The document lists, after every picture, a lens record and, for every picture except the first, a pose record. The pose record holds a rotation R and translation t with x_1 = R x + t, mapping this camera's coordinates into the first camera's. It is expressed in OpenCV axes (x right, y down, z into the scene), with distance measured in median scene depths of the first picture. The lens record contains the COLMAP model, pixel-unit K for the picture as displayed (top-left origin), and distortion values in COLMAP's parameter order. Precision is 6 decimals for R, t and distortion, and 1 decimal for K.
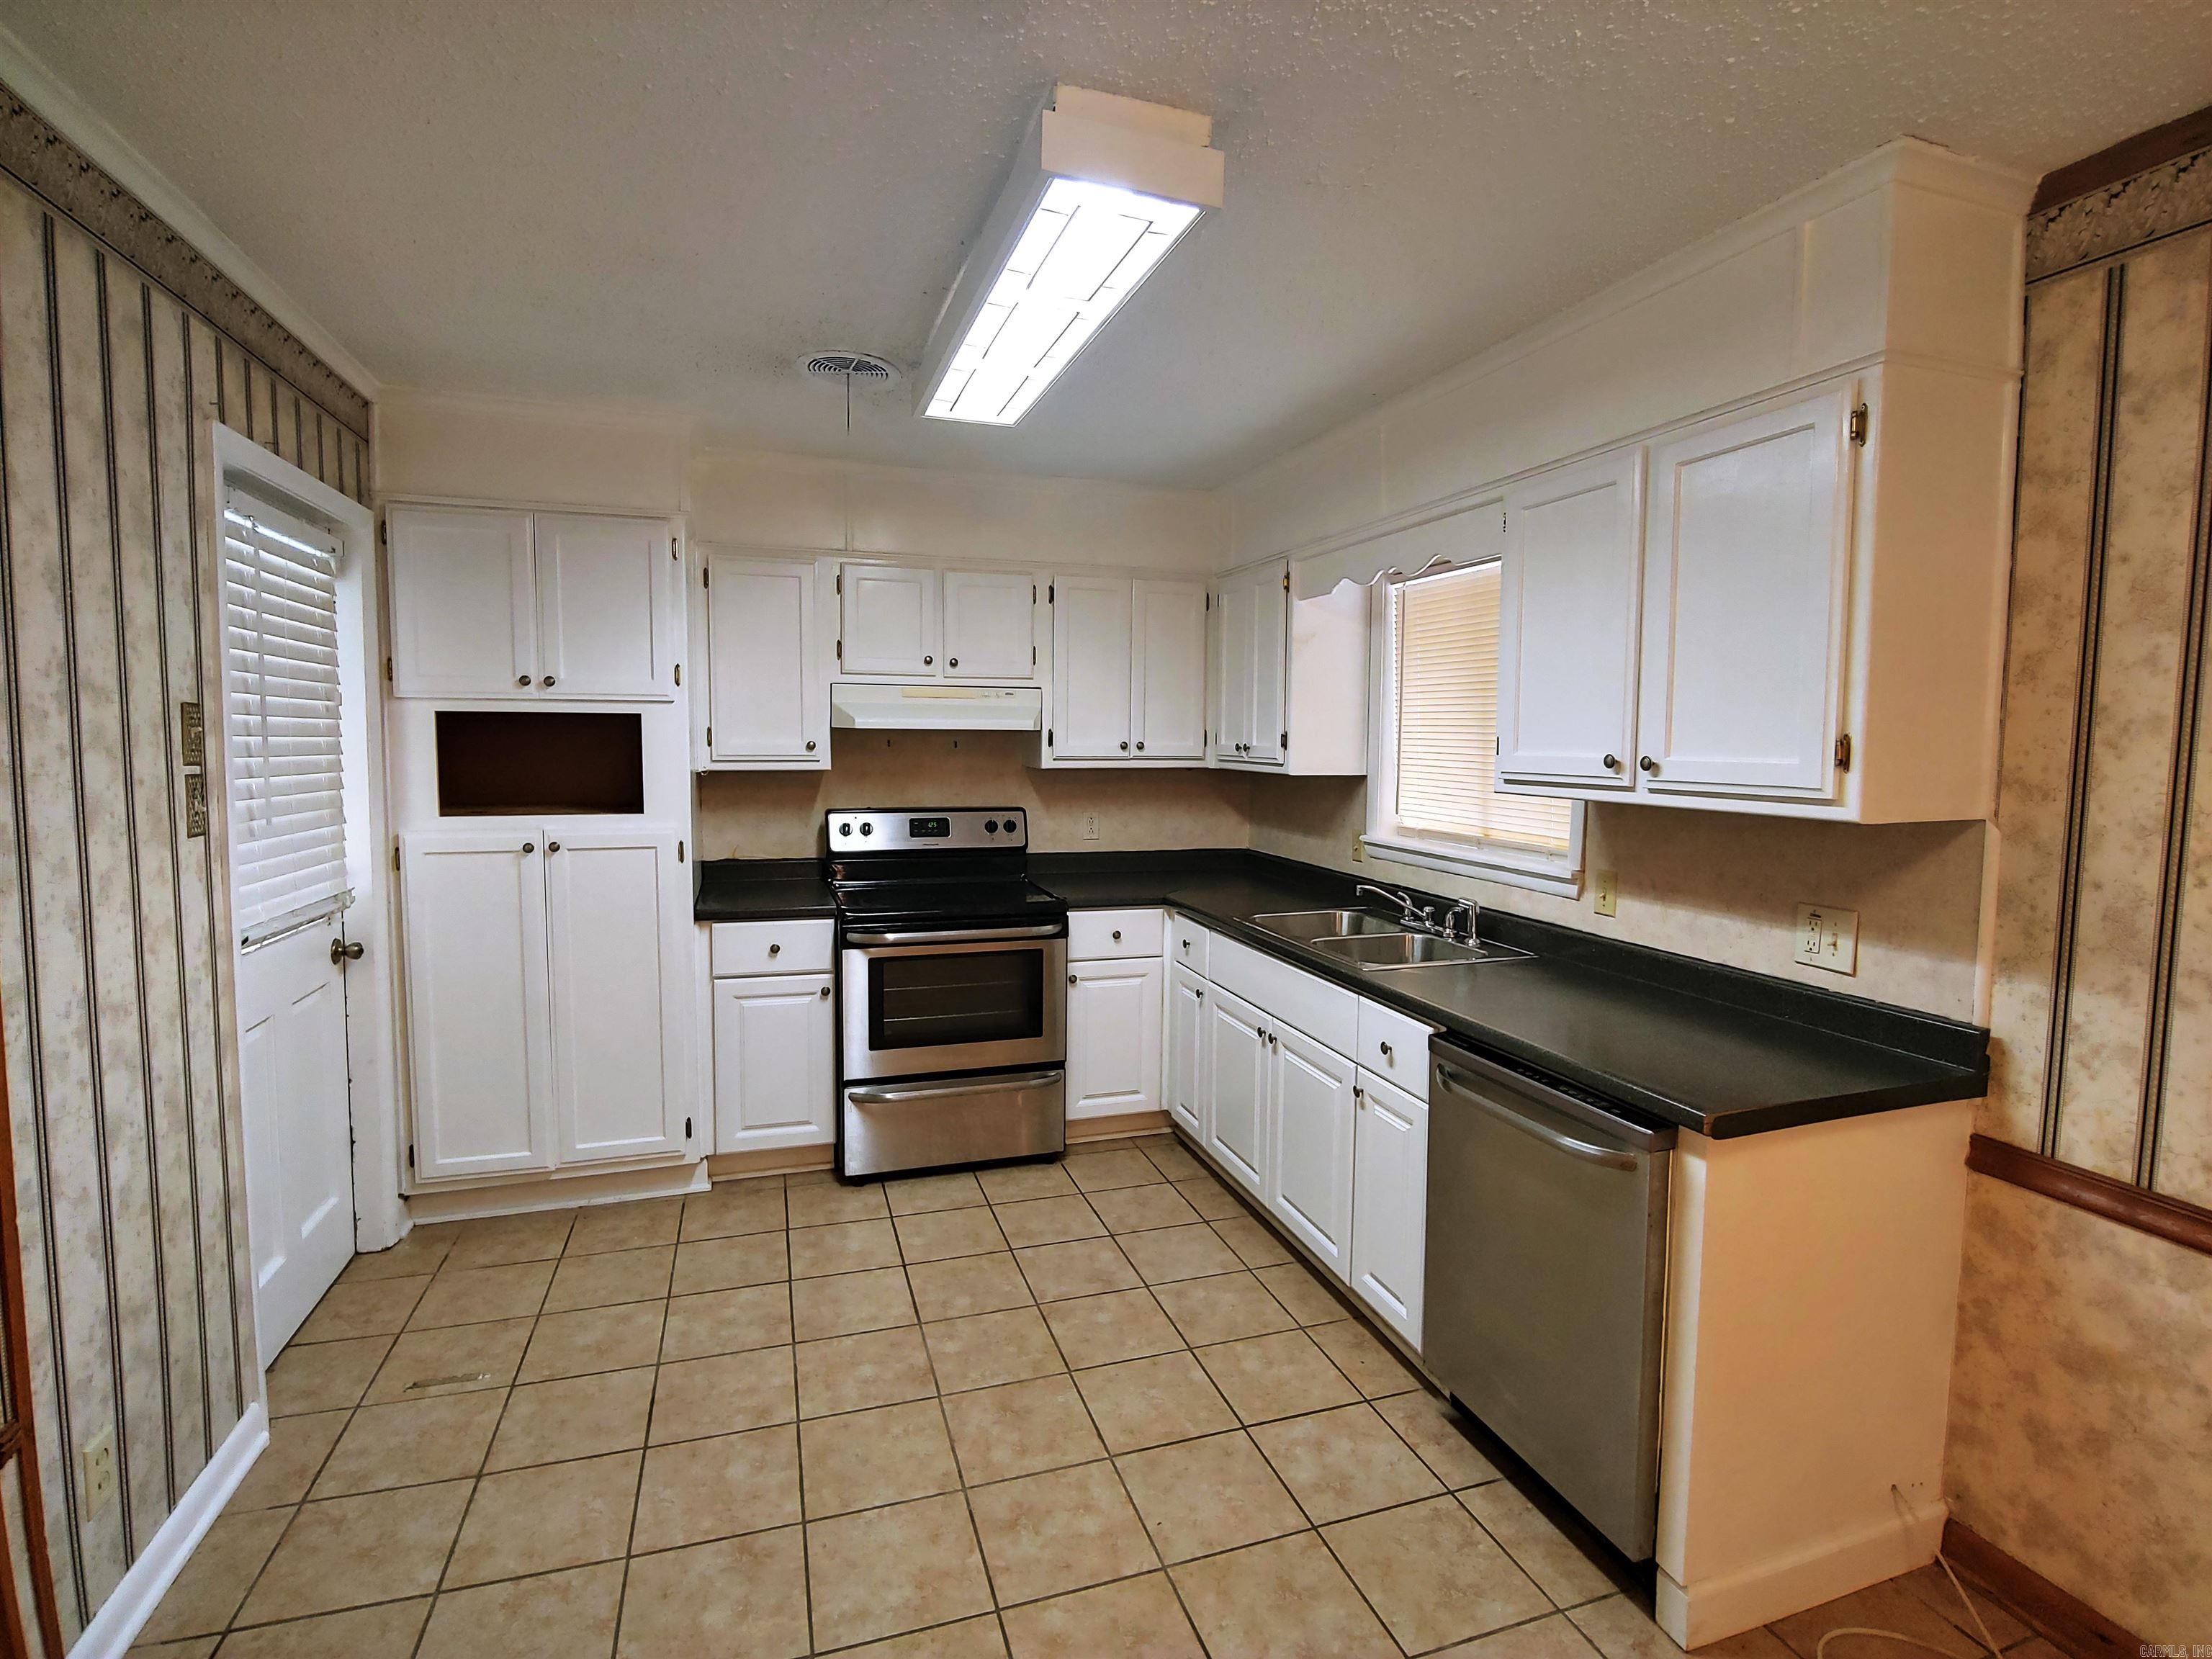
lens RADIAL K [[1054.2, 0, 1109.2], [0, 1054.2, 815.0], [0, 0, 1]] dist [-0.019446, -0.001095]
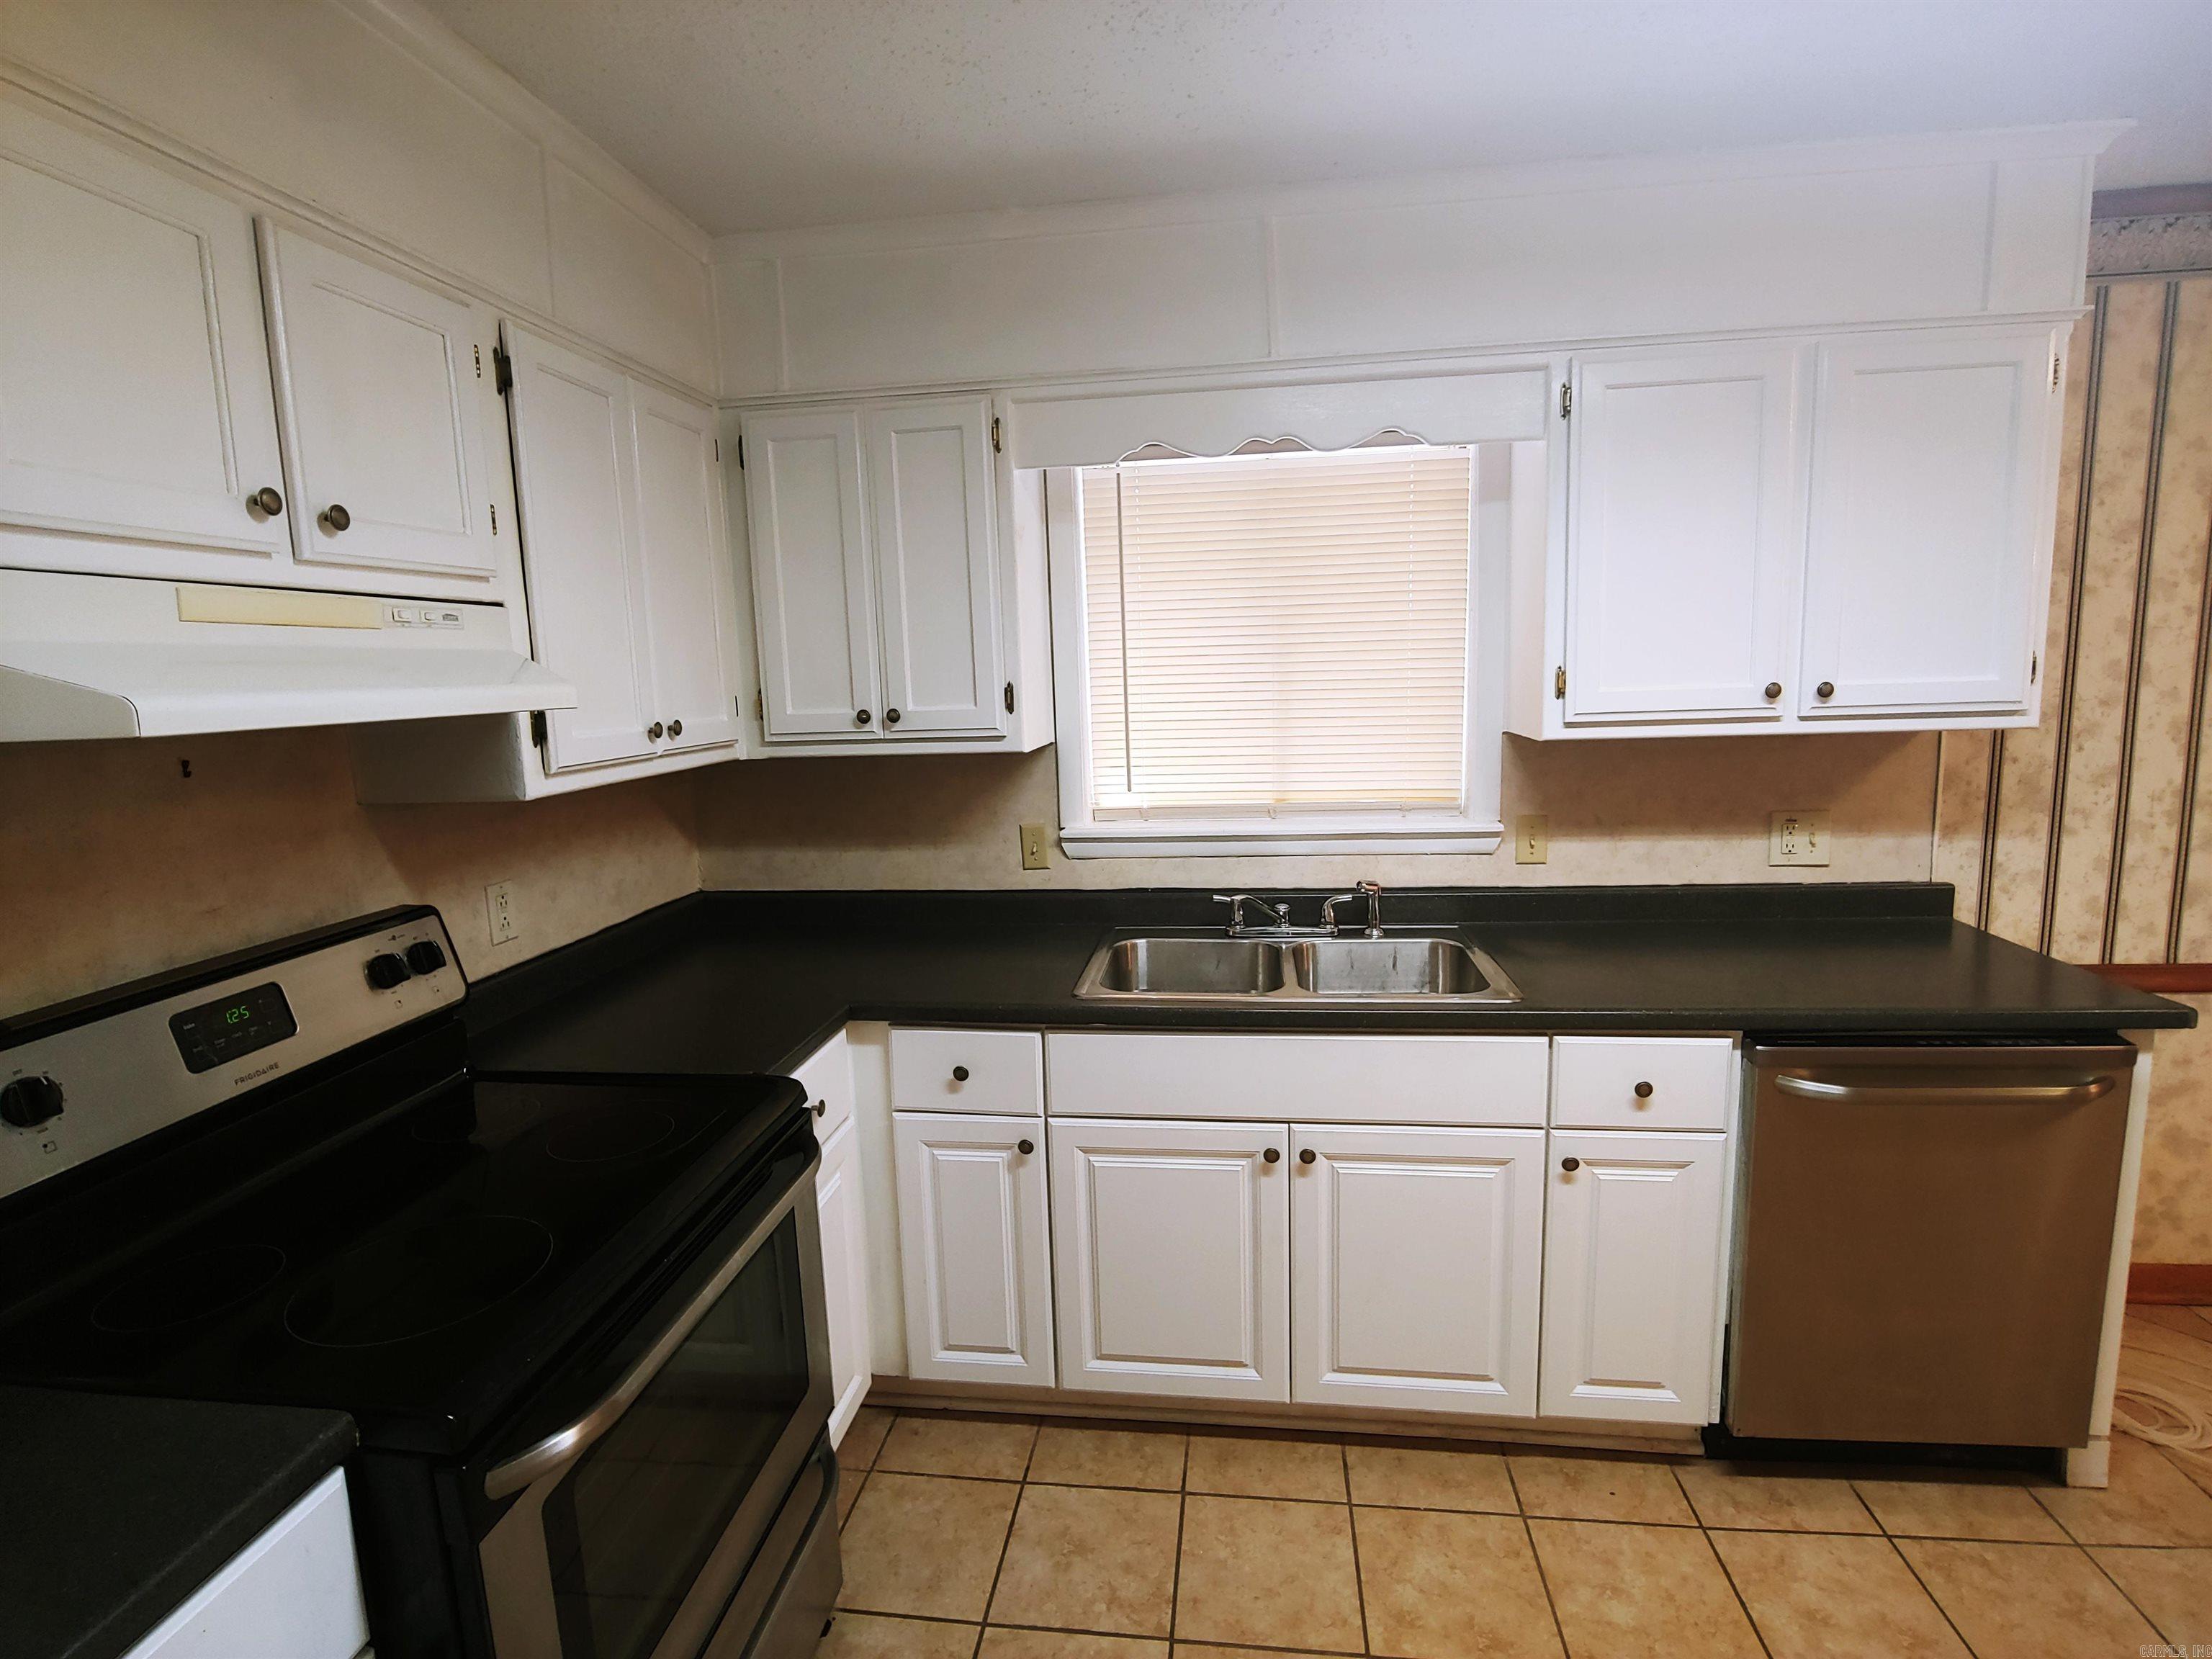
lens RADIAL K [[1054.2, 0, 1109.2], [0, 1054.2, 815.0], [0, 0, 1]] dist [-0.019446, -0.001095]
pose [[0.435729, -0.149742, 0.887534, -0.507701], [0.108454, 0.987614, 0.113383, -0.092674], [-0.893520, 0.046852, 0.446572, 0.939689]]
